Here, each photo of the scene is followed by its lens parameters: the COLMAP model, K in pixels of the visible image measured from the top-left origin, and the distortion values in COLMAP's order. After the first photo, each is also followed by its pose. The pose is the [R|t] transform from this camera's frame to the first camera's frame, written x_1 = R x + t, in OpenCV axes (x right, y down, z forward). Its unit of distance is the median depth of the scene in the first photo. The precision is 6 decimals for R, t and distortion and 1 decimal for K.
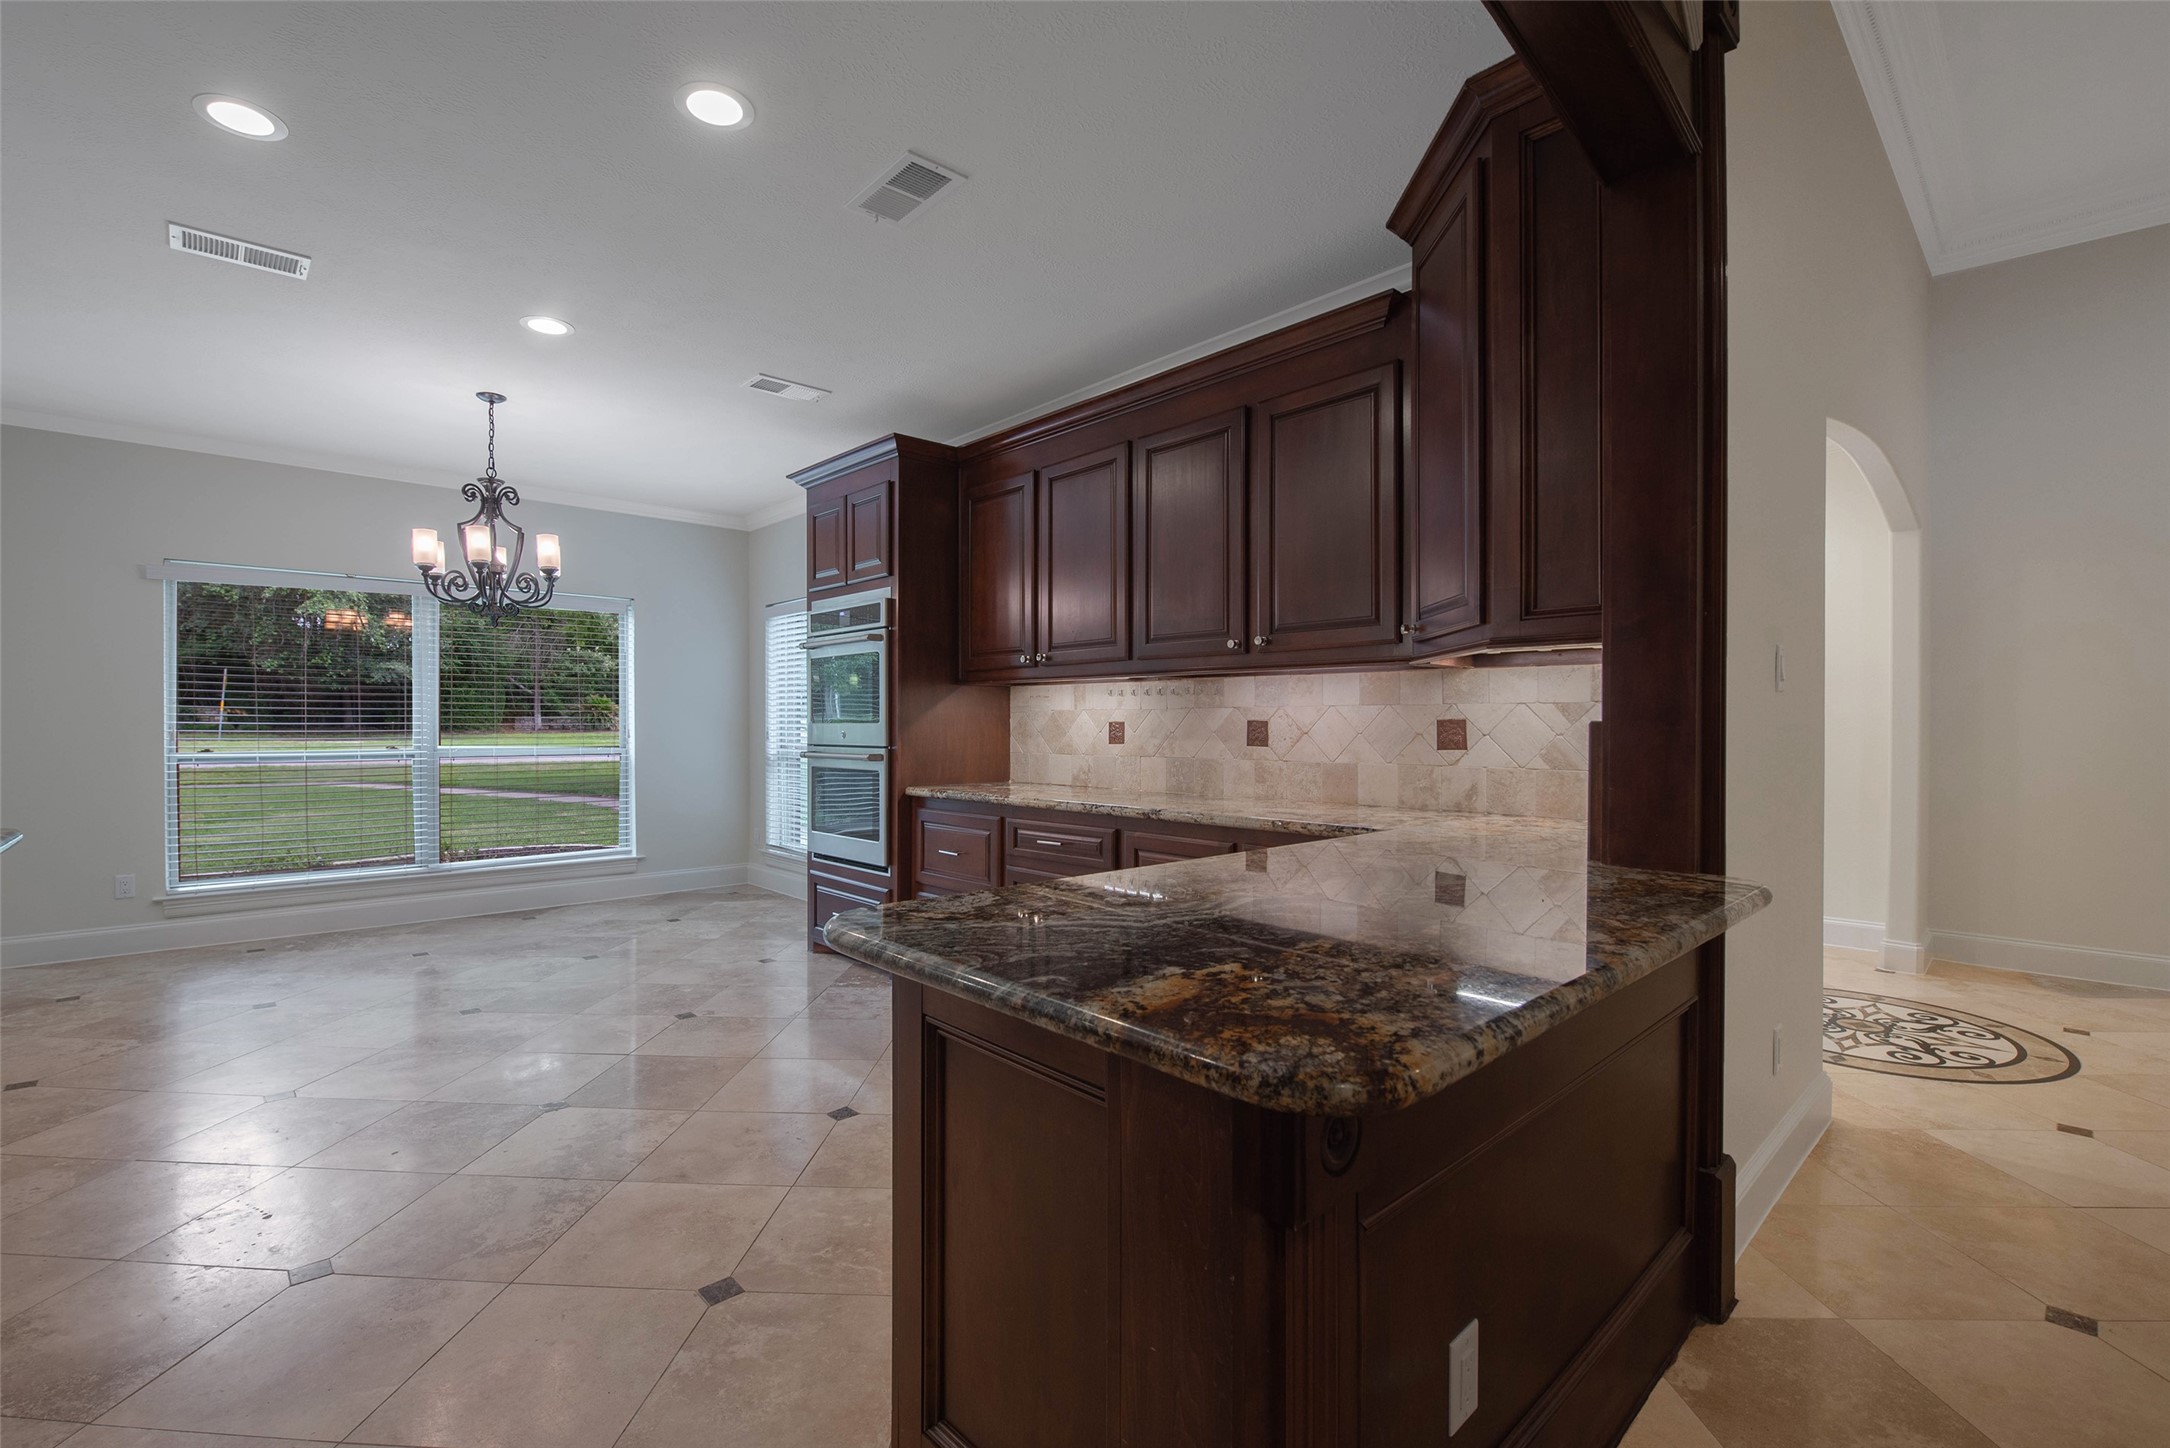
lens RADIAL K [[947.5, 0, 1053.9], [0, 947.5, 730.2], [0, 0, 1]] dist [-0.022263, -0.000060]
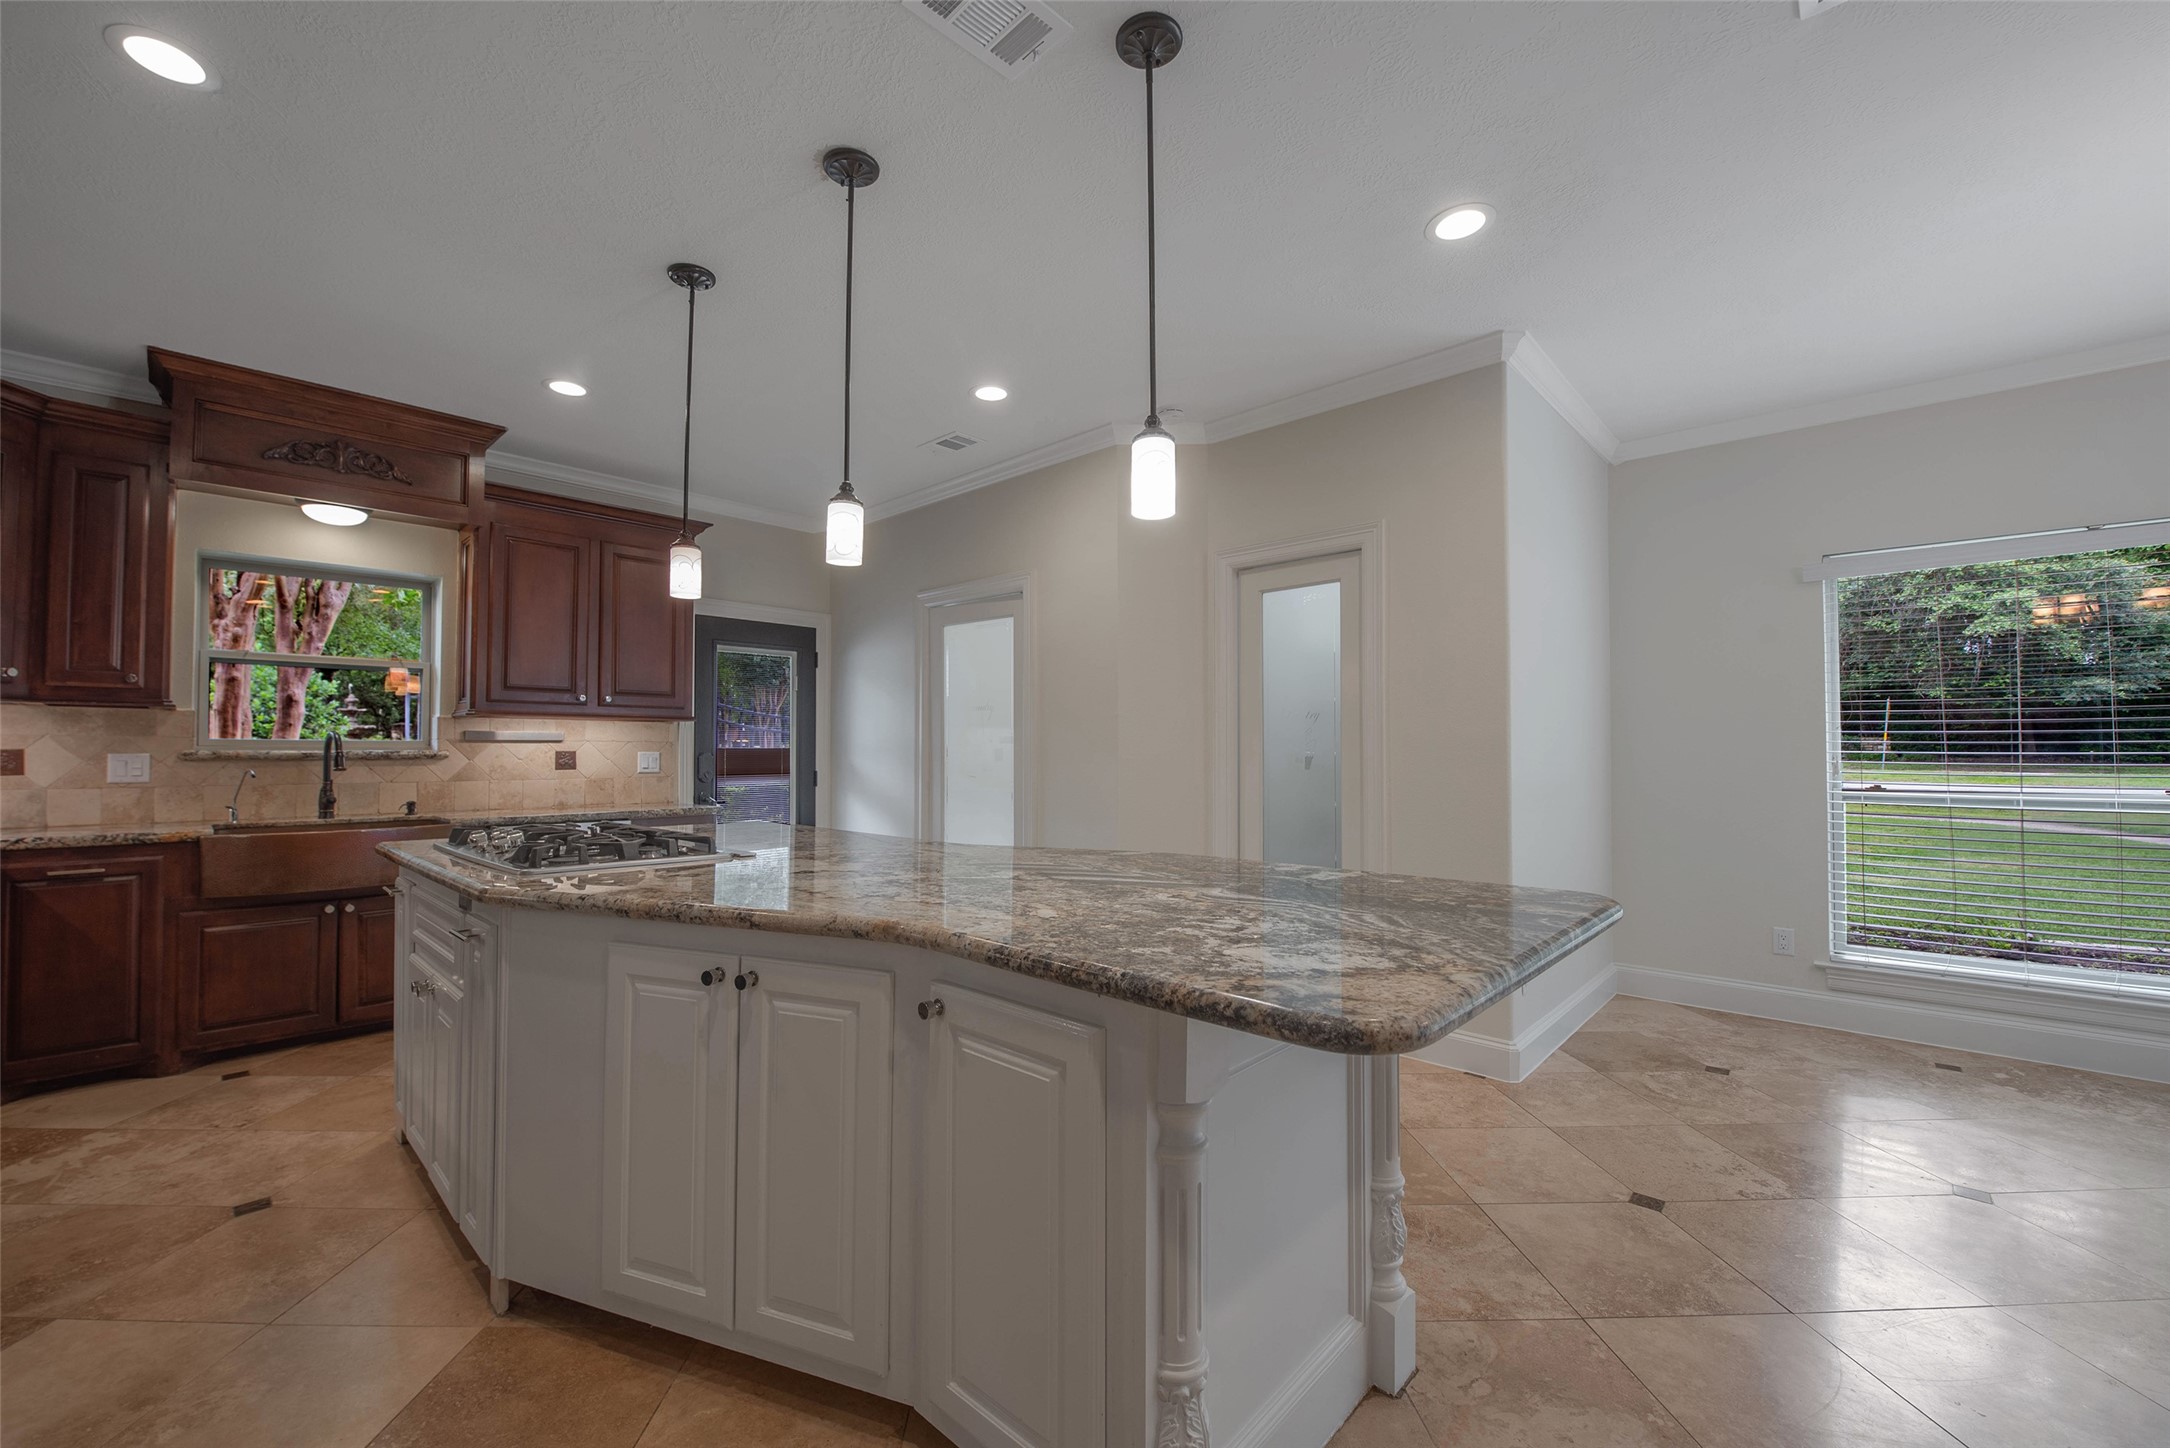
lens RADIAL K [[867.0, 0, 1061.0], [0, 867.0, 733.1], [0, 0, 1]] dist [-0.019540, -0.000068]
pose [[0.072735, -0.022170, -0.997105, -0.219607], [-0.008245, 0.999705, -0.022829, 0.000484], [0.997317, 0.009882, 0.072531, 0.232656]]
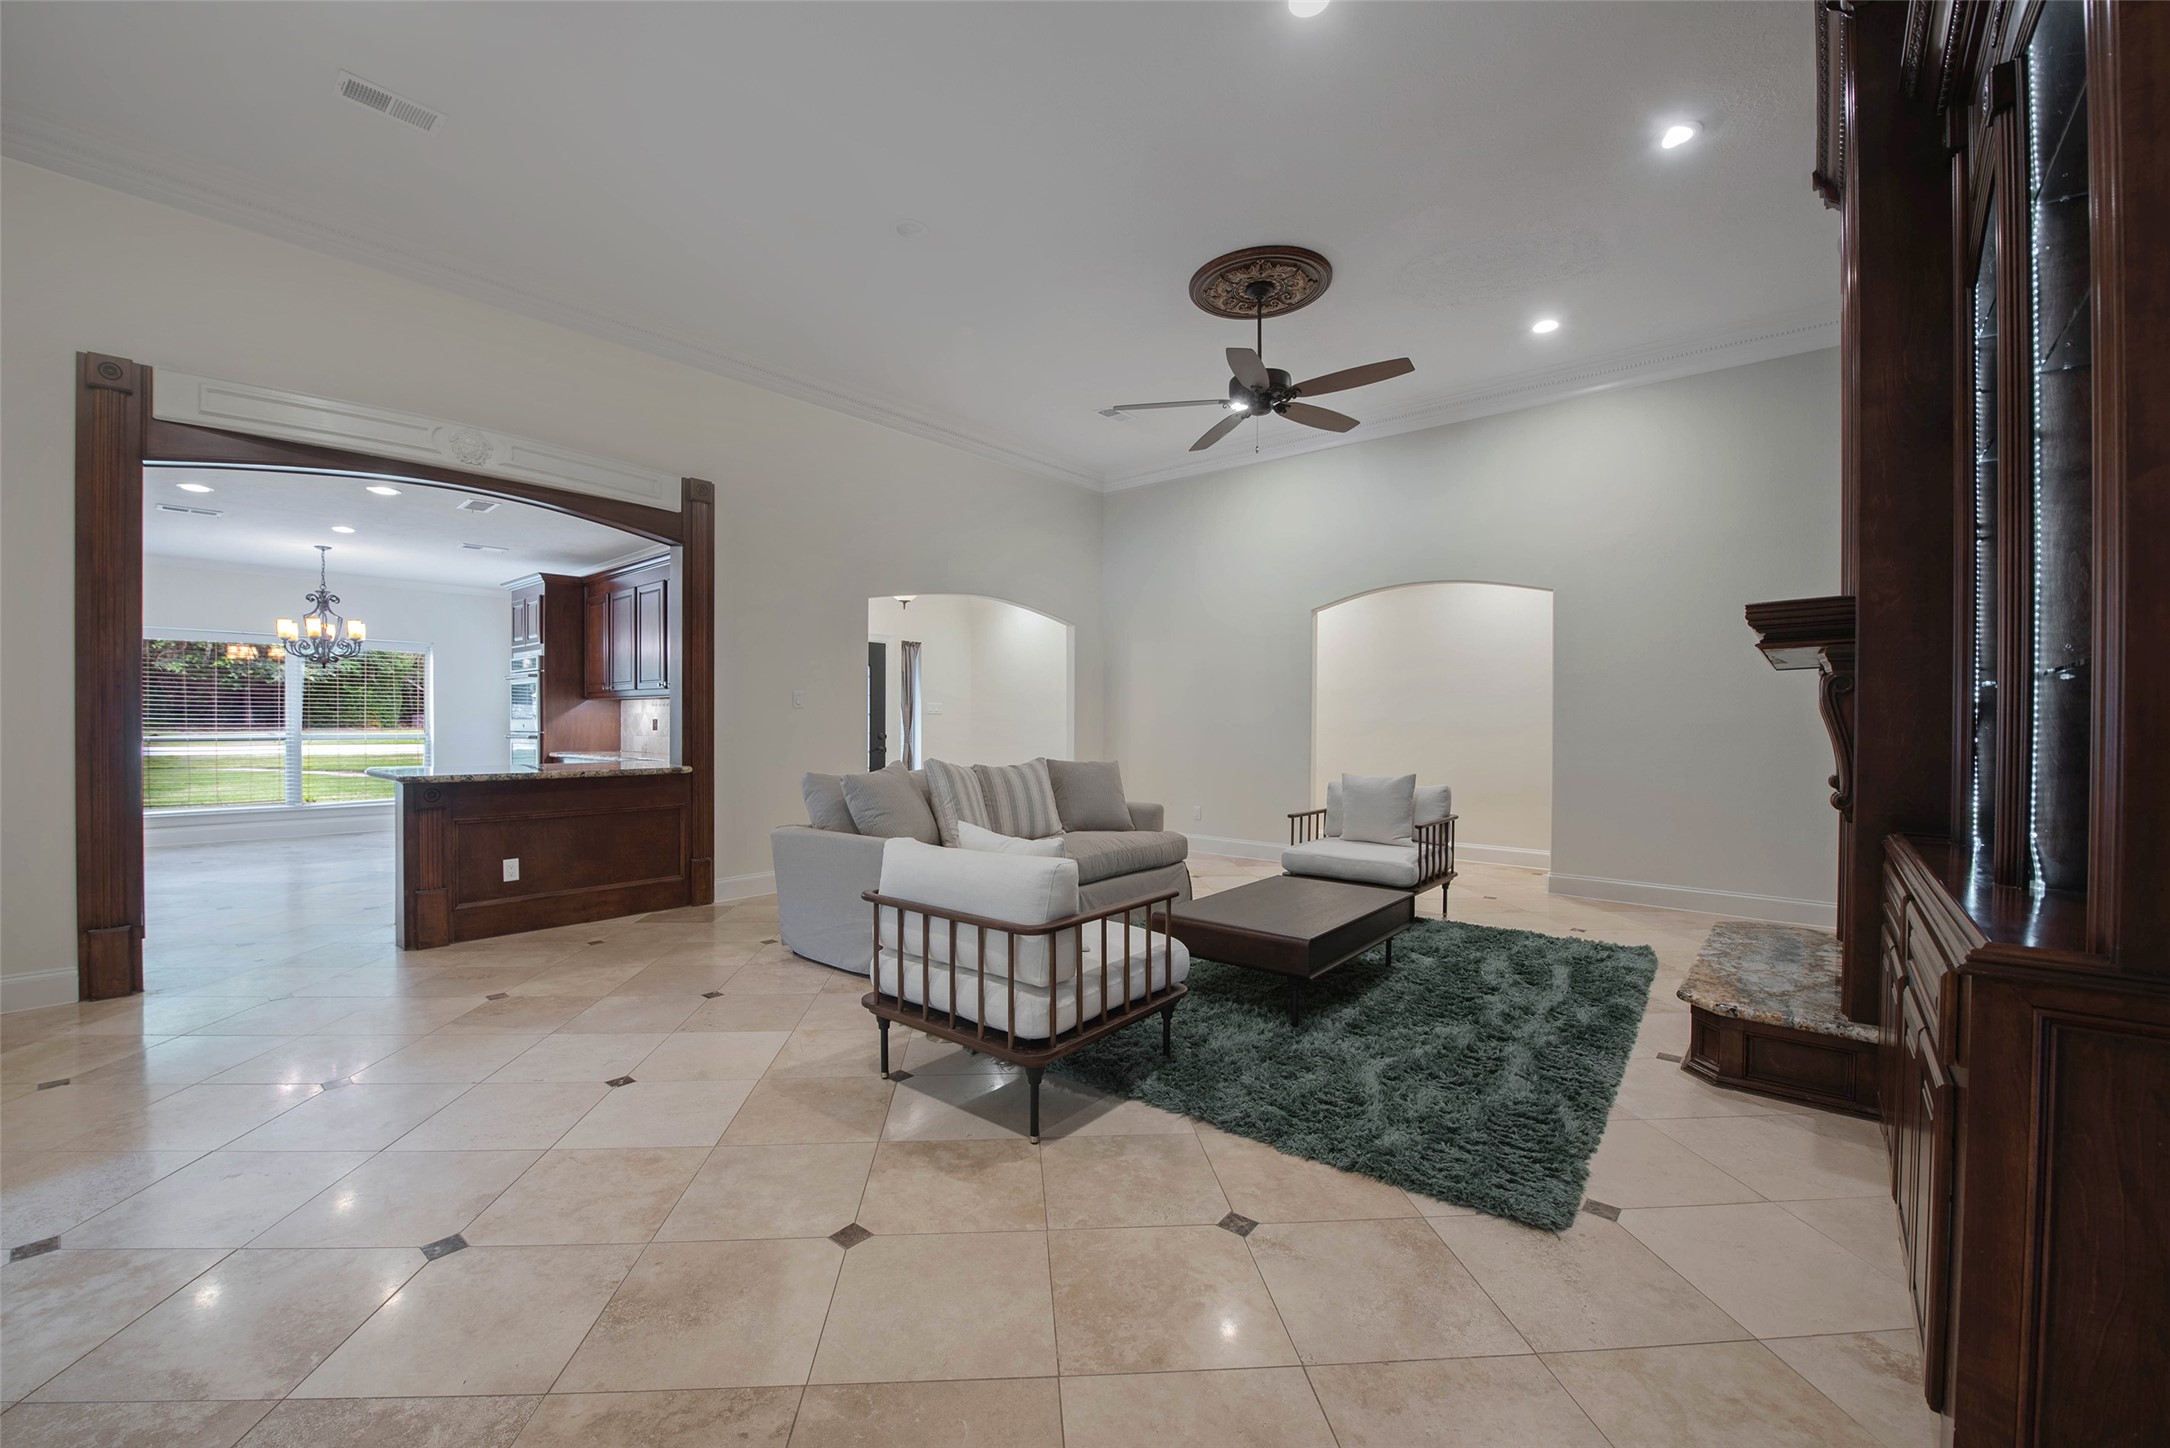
lens RADIAL K [[867.0, 0, 1061.0], [0, 867.0, 733.1], [0, 0, 1]] dist [-0.019540, -0.000068]
pose [[0.993742, 0.000738, 0.111700, 0.512188], [-0.001558, 0.999973, 0.007250, 0.004486], [-0.111692, -0.007379, 0.993715, -0.655852]]
